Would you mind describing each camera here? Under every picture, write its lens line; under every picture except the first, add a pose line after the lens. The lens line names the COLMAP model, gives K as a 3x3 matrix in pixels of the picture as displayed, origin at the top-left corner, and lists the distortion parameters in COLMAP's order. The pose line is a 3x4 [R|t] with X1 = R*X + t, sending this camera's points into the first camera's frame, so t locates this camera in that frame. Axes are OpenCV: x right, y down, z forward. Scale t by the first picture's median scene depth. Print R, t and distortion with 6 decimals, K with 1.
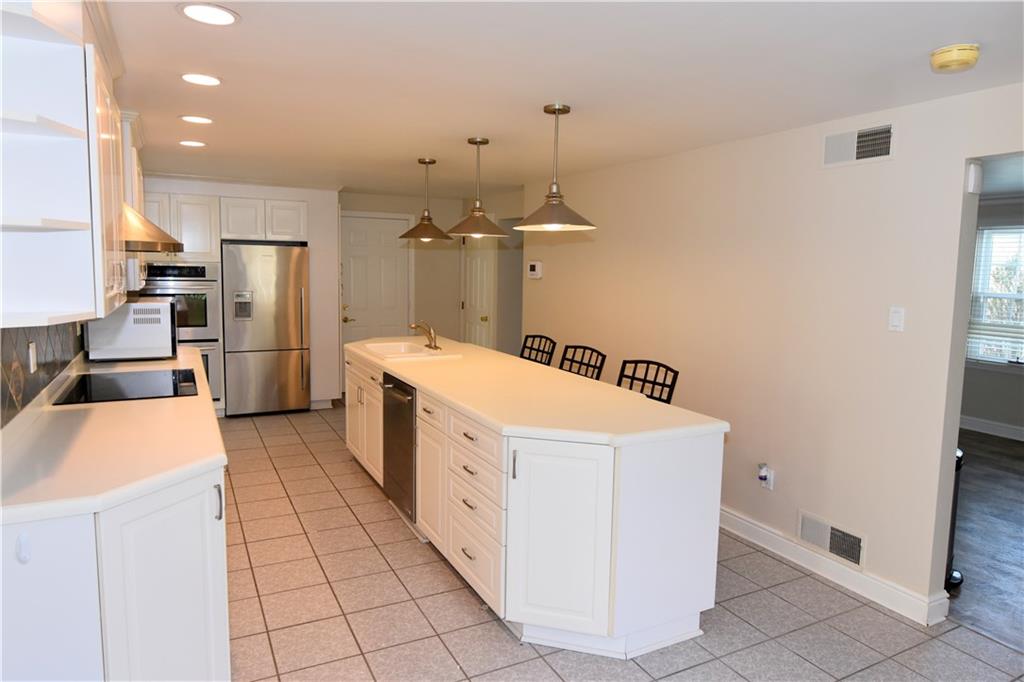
lens RADIAL K [[645.6, 0, 512.0], [0, 645.6, 341.0], [0, 0, 1]] dist [0.001103, -0.000766]
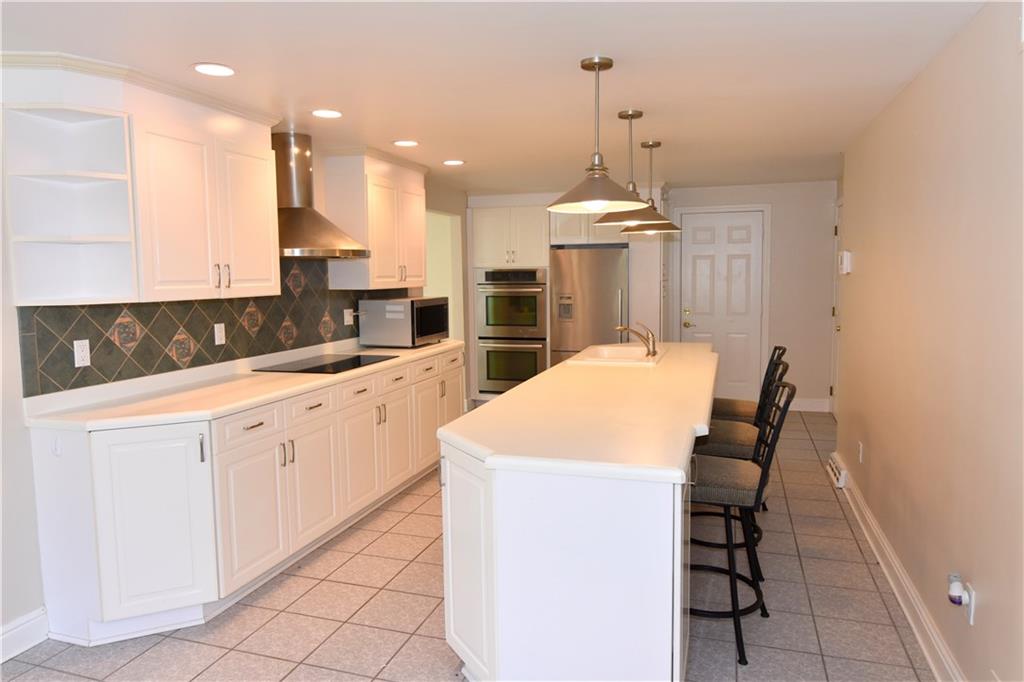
lens RADIAL K [[685.3, 0, 512.0], [0, 685.3, 341.0], [0, 0, 1]] dist [0.000230, 0.000776]
pose [[0.704254, 0.044969, -0.708523, 0.534652], [-0.058235, 0.998288, 0.005475, -0.002235], [0.707556, 0.037405, 0.705667, 0.269250]]
